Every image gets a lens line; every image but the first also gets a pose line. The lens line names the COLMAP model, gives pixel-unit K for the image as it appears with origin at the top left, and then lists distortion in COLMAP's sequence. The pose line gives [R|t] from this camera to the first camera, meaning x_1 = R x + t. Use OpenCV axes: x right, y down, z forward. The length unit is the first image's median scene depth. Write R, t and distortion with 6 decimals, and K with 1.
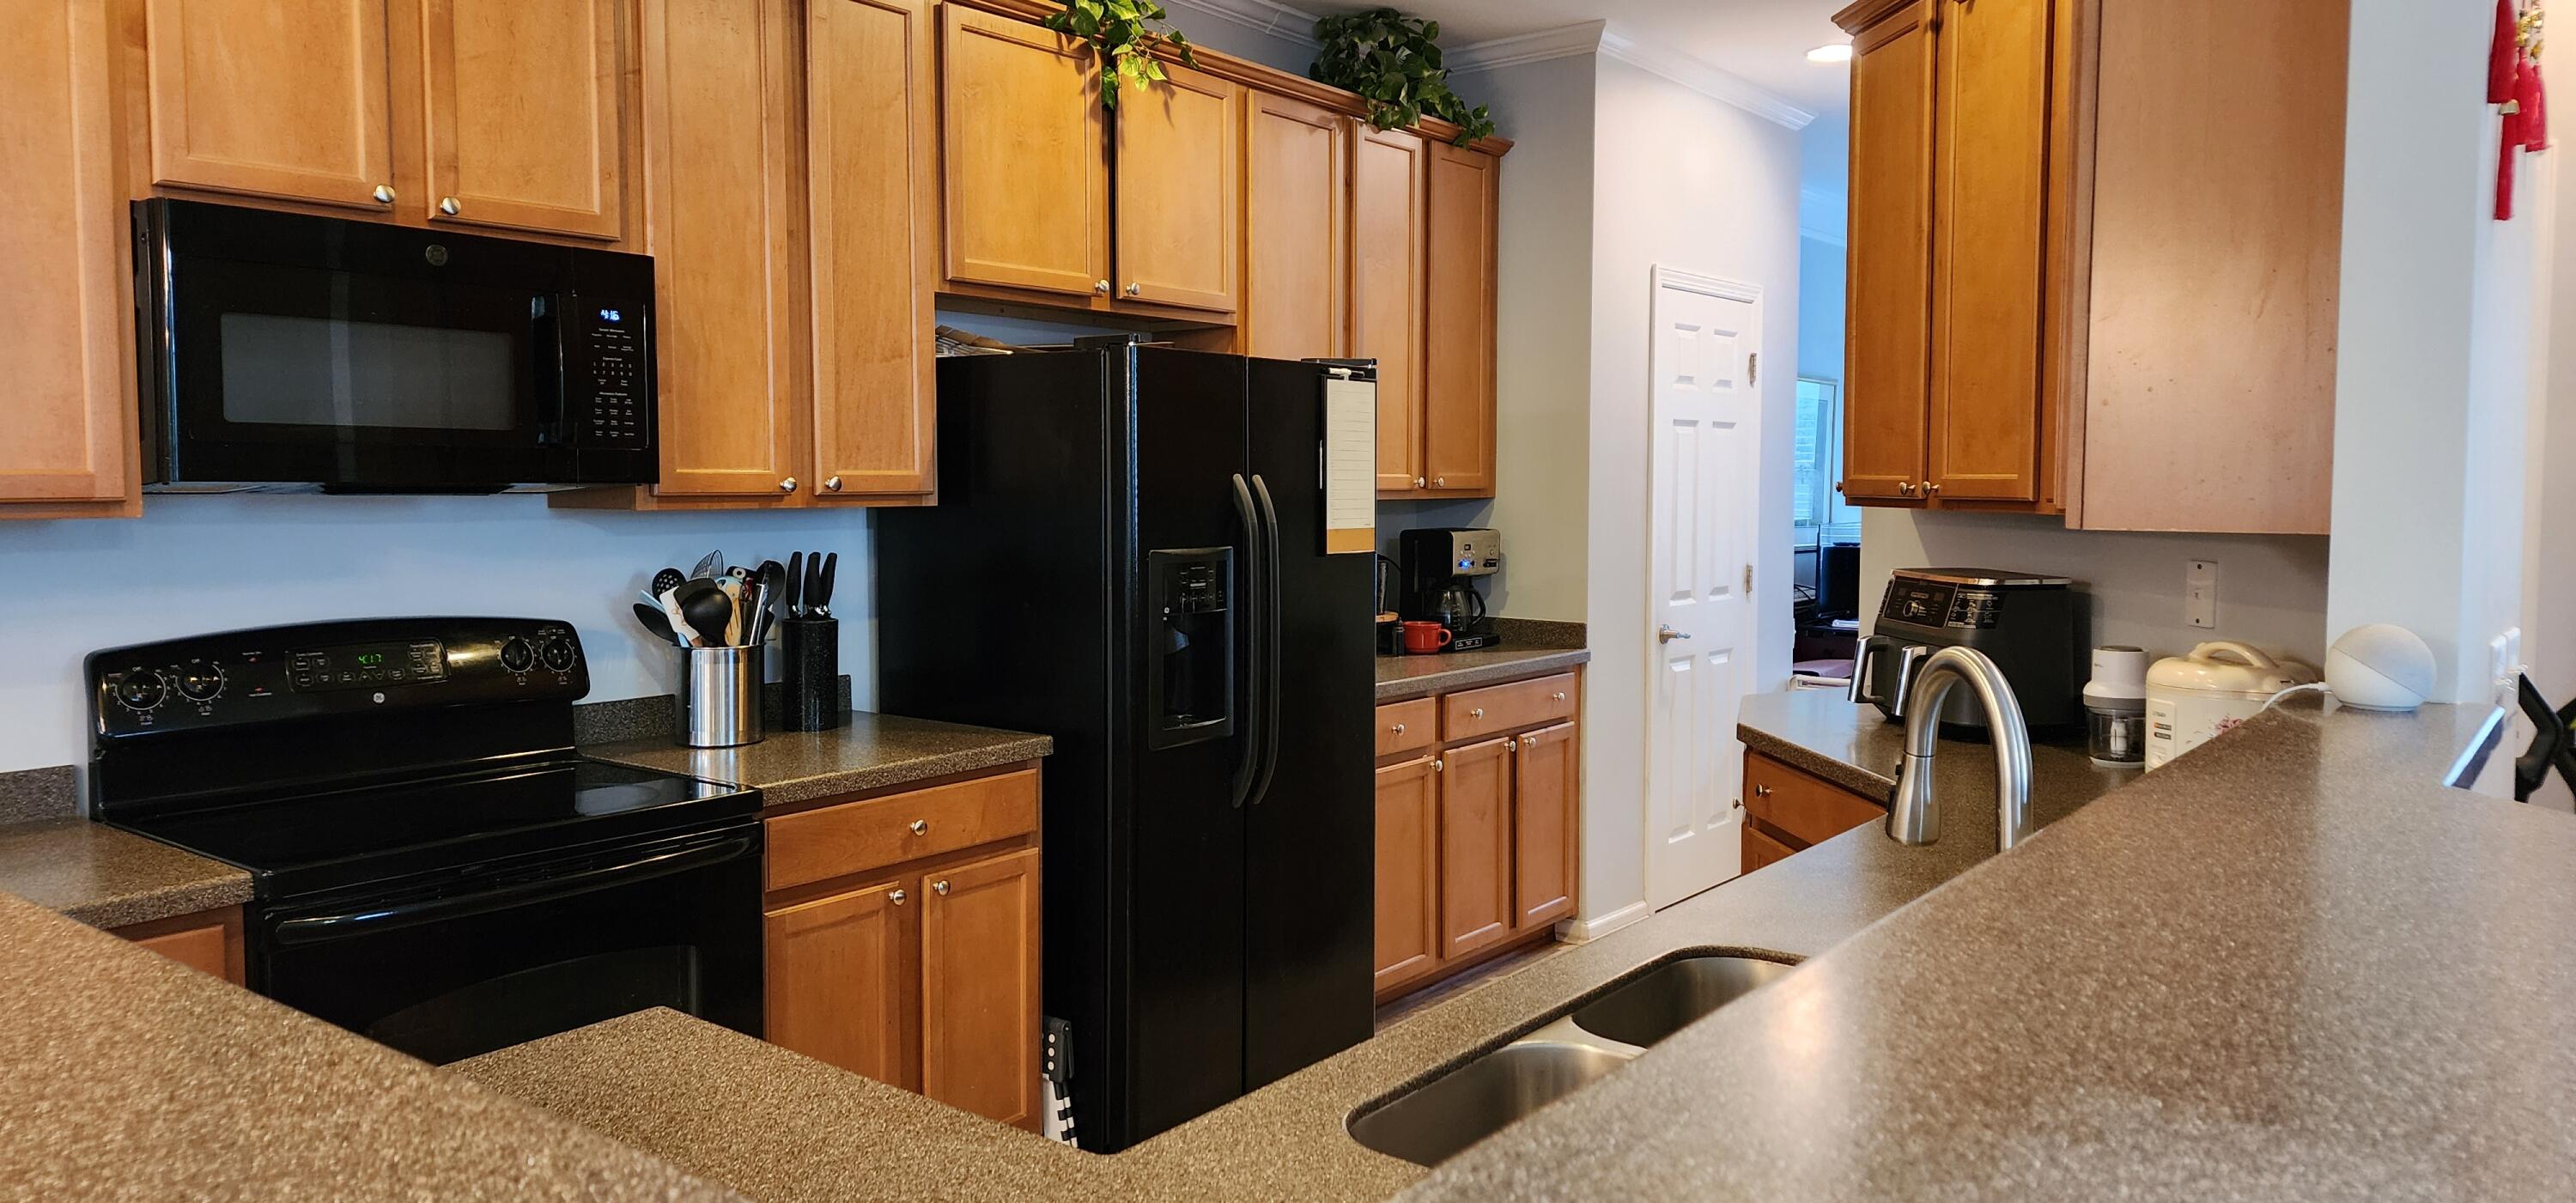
lens RADIAL K [[1722.3, 0, 1284.4], [0, 1722.3, 574.5], [0, 0, 1]] dist [0.059537, -0.056542]
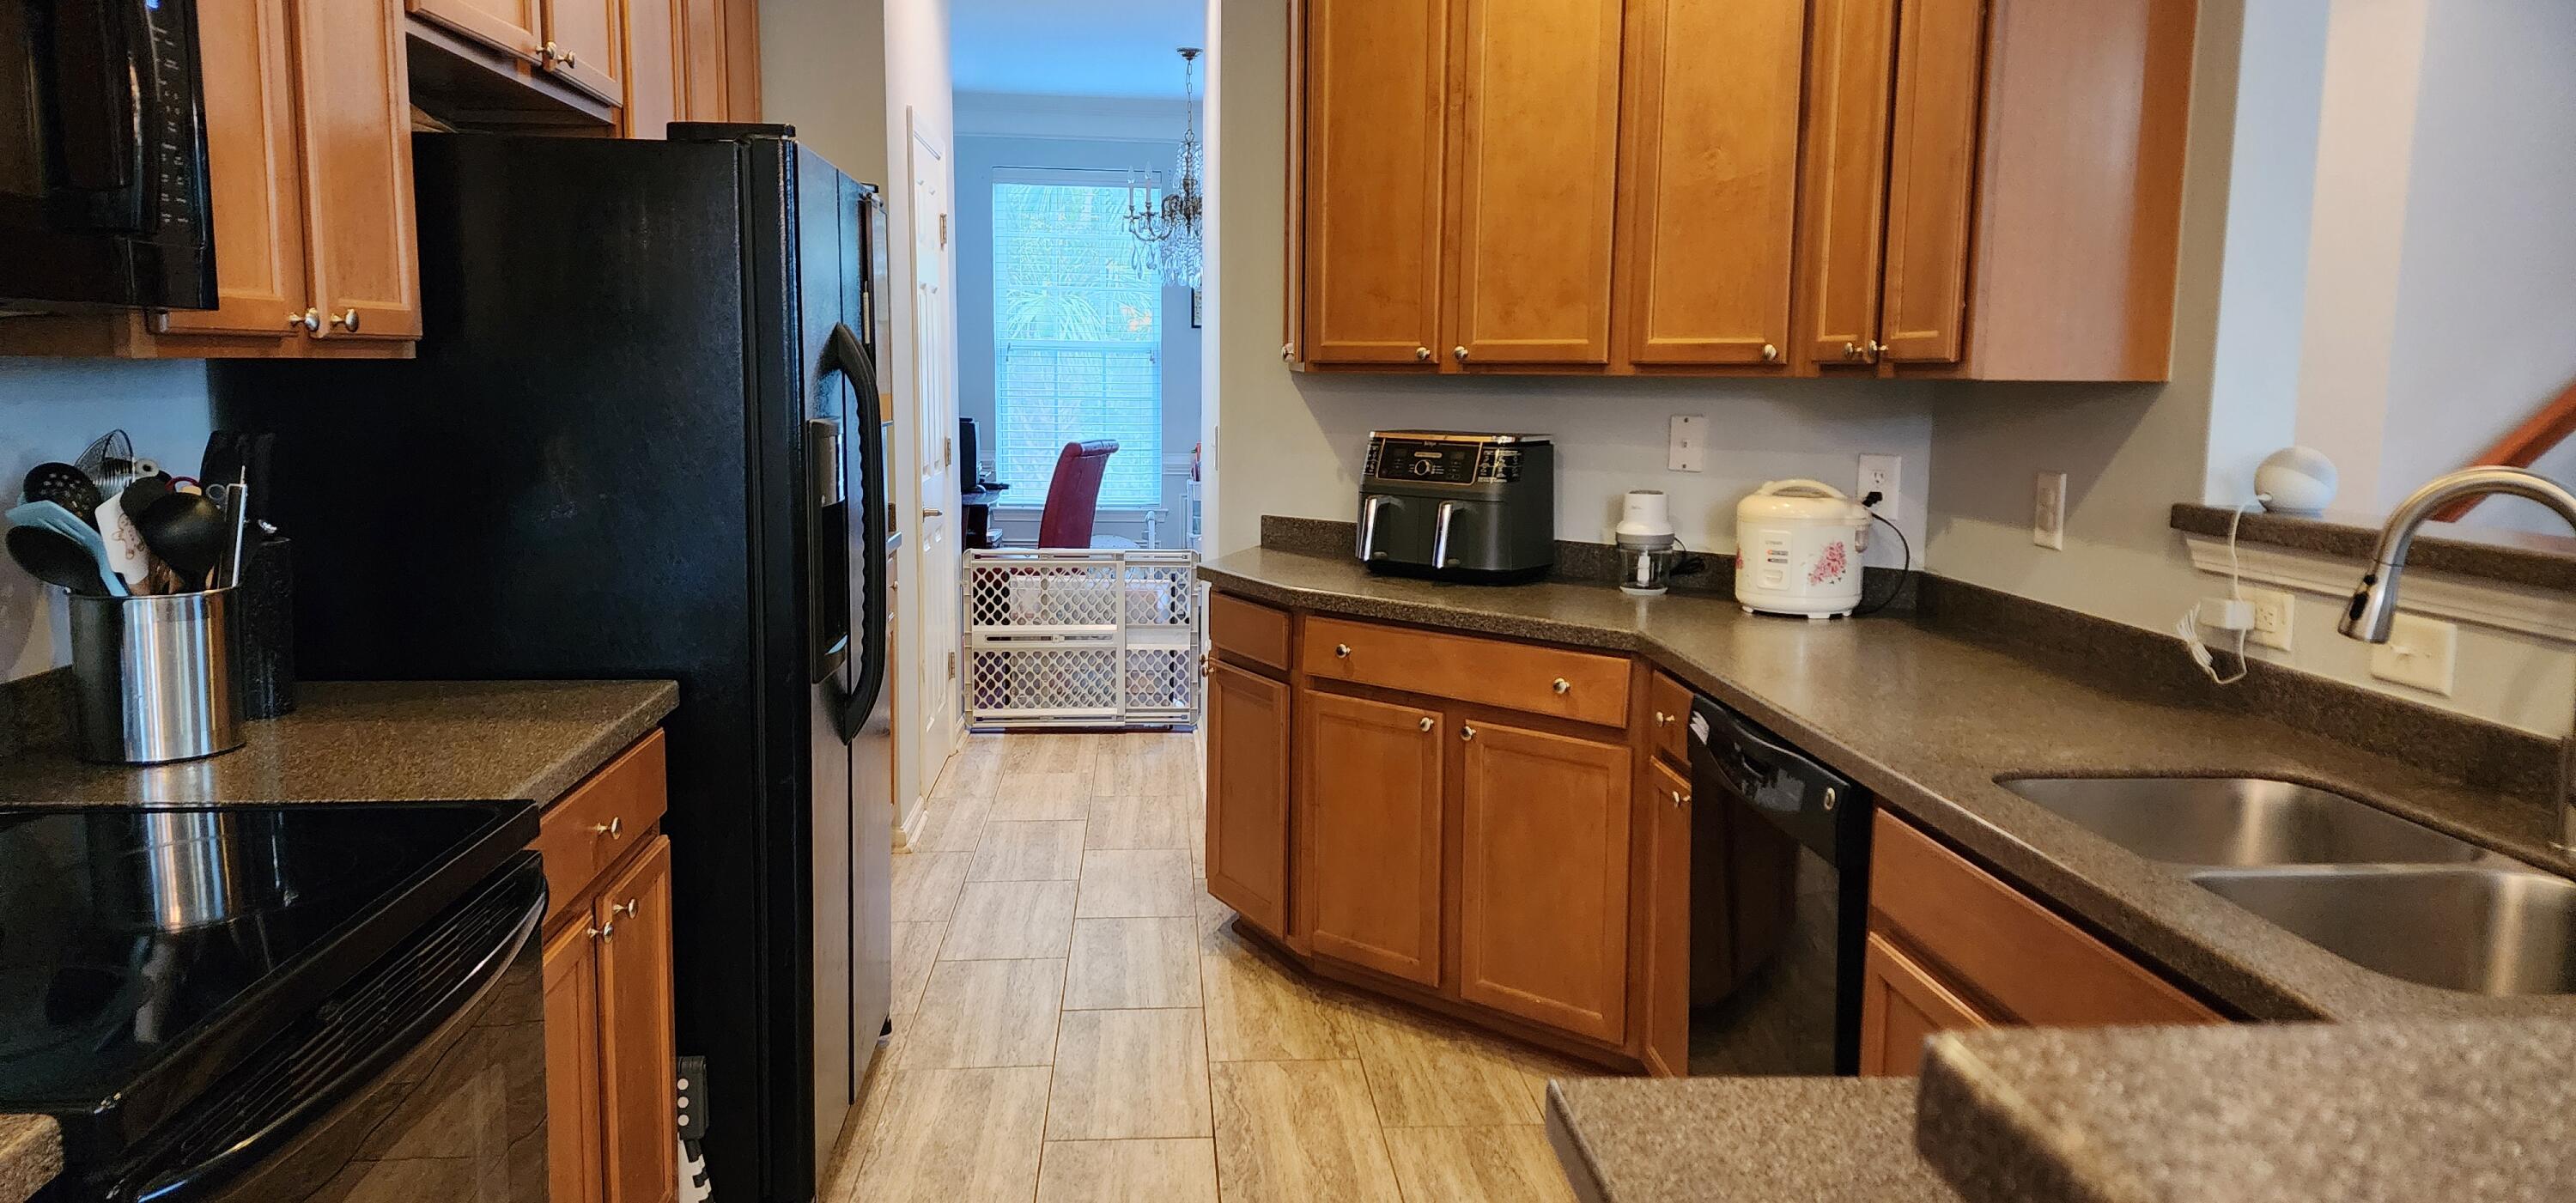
lens RADIAL K [[1722.3, 0, 1274.3], [0, 1722.3, 579.5], [0, 0, 1]] dist [0.059537, -0.056542]
pose [[0.733892, -0.076921, 0.674896, -0.452246], [0.028515, 0.996180, 0.082532, -0.001392], [-0.678667, -0.041325, 0.733283, 0.304733]]
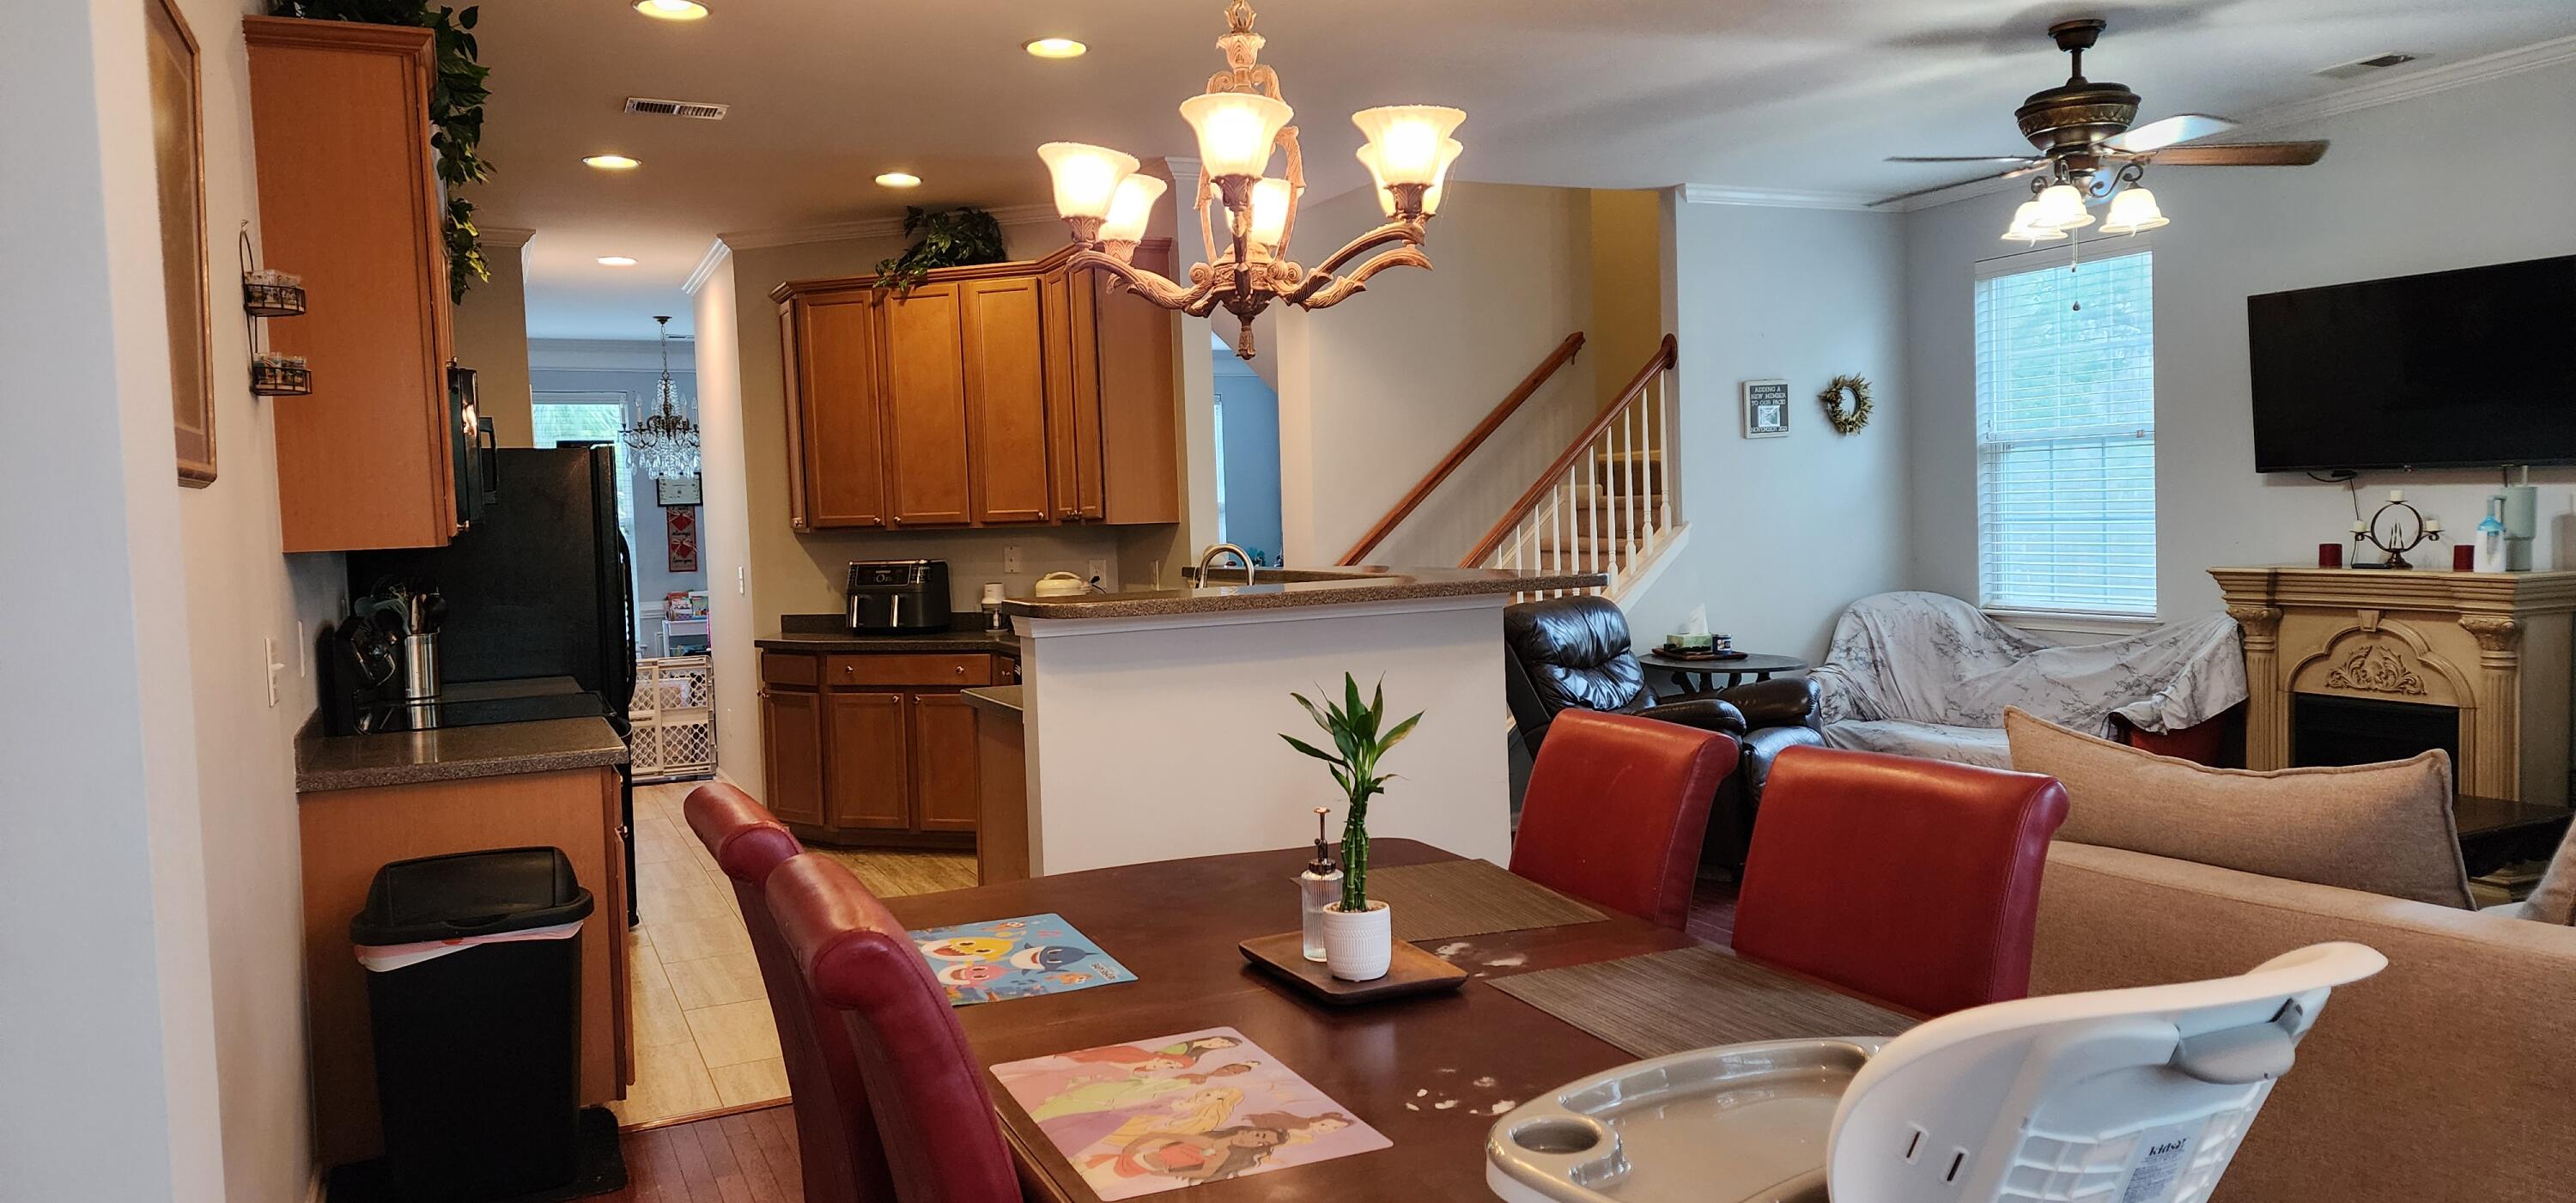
lens RADIAL K [[1722.3, 0, 1334.4], [0, 1722.3, 608.2], [0, 0, 1]] dist [0.059537, -0.056542]
pose [[0.421595, -0.065379, 0.904425, -1.398168], [0.085036, 0.995853, 0.032348, 0.037082], [-0.902788, 0.063271, 0.425406, -0.414758]]
